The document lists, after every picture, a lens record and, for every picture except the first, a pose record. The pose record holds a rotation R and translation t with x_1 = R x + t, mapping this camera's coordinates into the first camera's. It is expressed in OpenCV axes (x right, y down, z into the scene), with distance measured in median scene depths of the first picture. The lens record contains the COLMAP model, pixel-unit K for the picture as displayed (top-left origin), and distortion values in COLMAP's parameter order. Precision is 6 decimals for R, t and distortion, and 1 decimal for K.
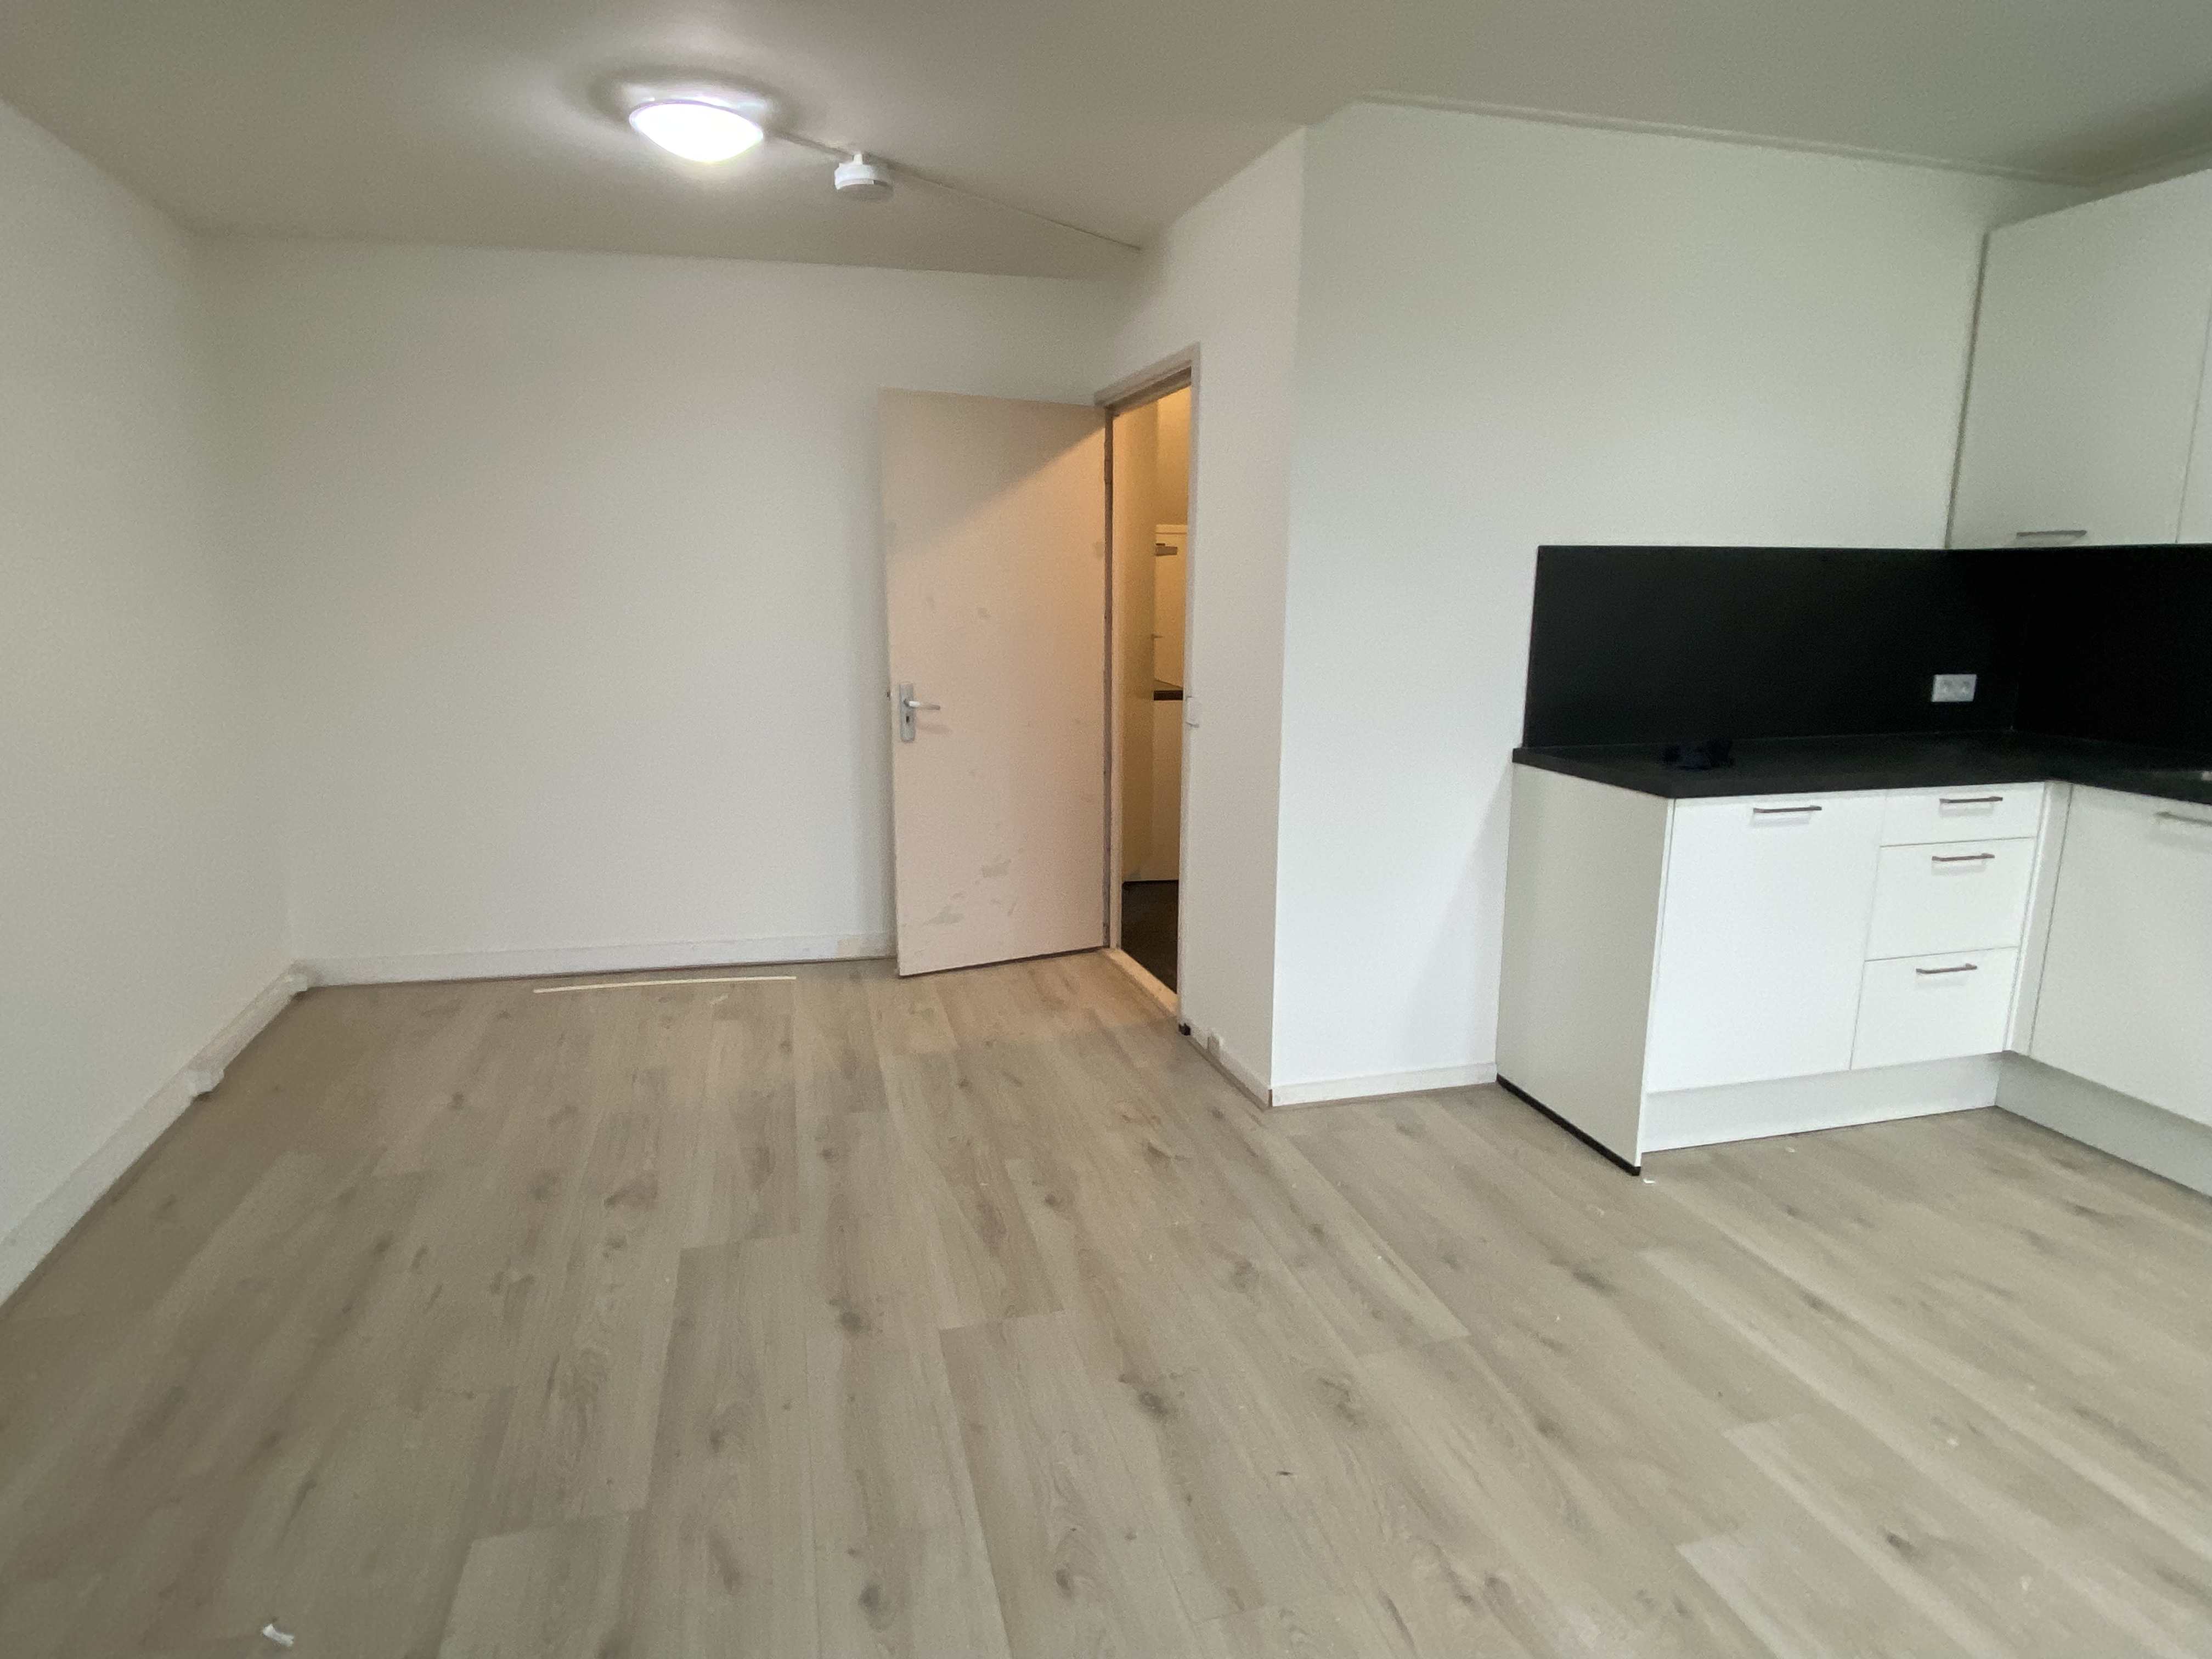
lens RADIAL K [[1175.7, 0, 1106.0], [0, 1175.7, 829.5], [0, 0, 1]] dist [0.000613, -0.000130]
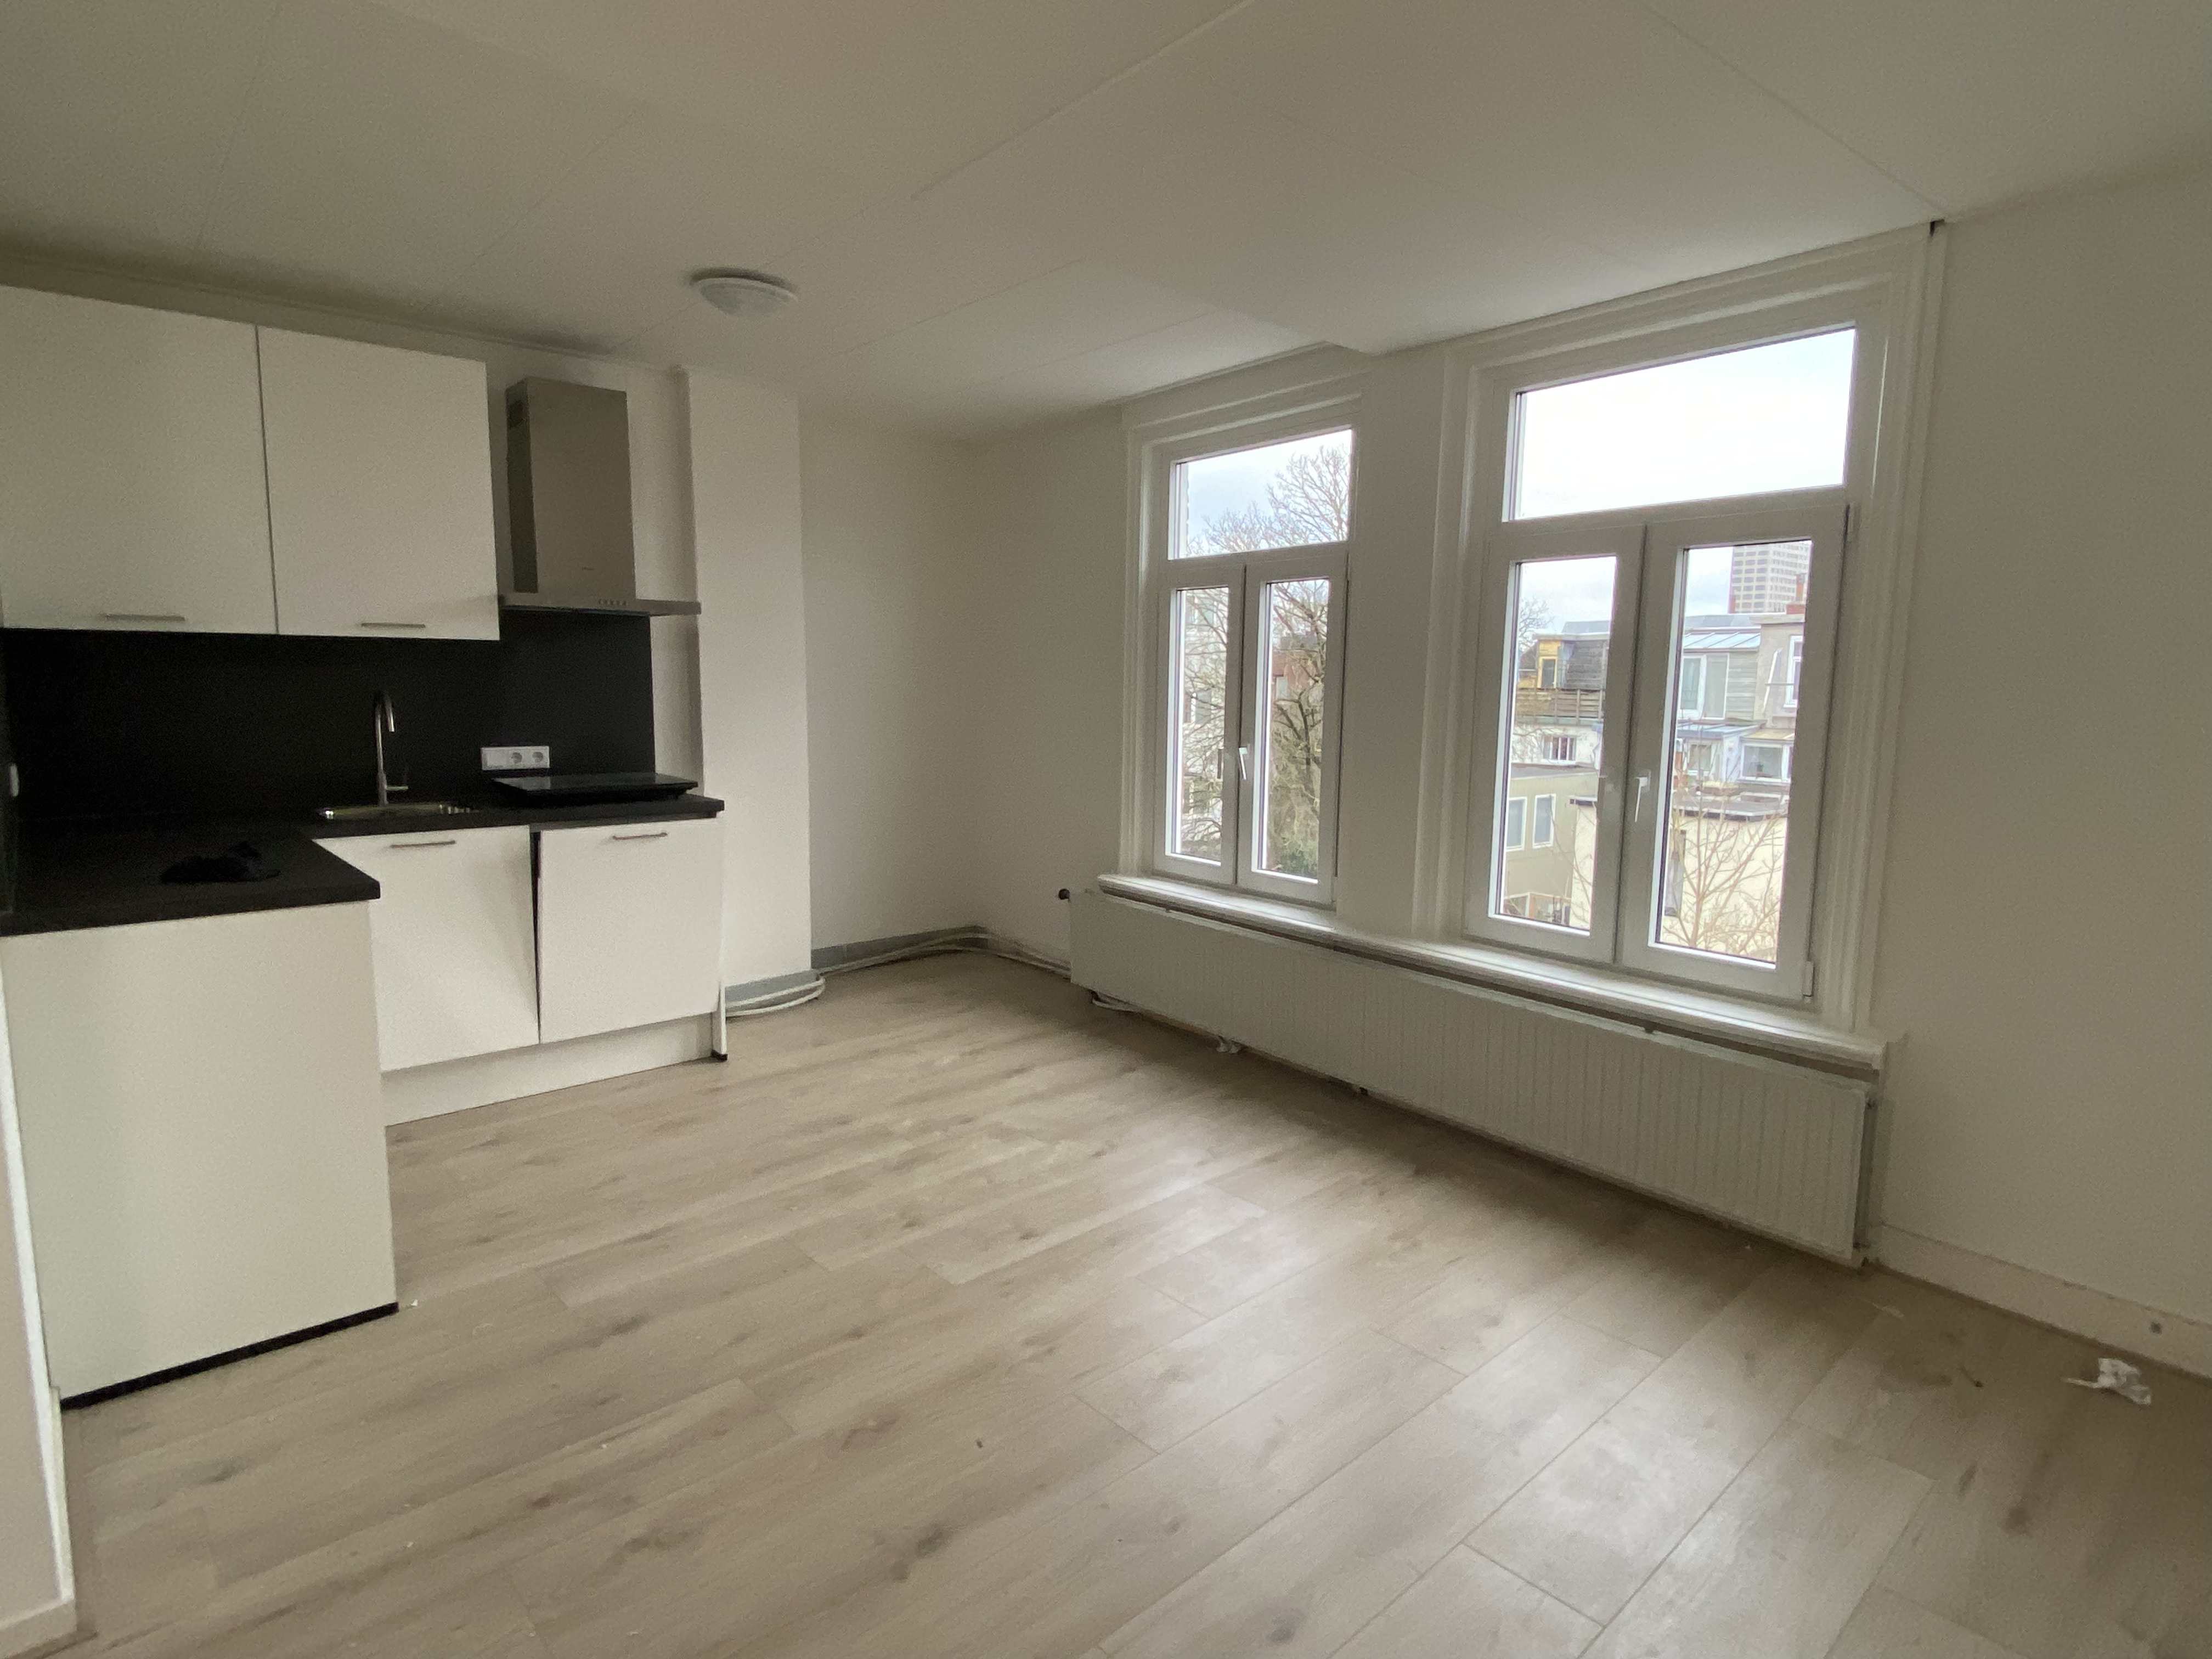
lens RADIAL K [[1175.7, 0, 1106.0], [0, 1175.7, 829.5], [0, 0, 1]] dist [0.000613, -0.000130]
pose [[-0.447718, -0.124952, 0.885402, -0.684111], [0.164425, 0.961799, 0.218877, -0.214253], [-0.878927, 0.243577, -0.410069, 0.976261]]
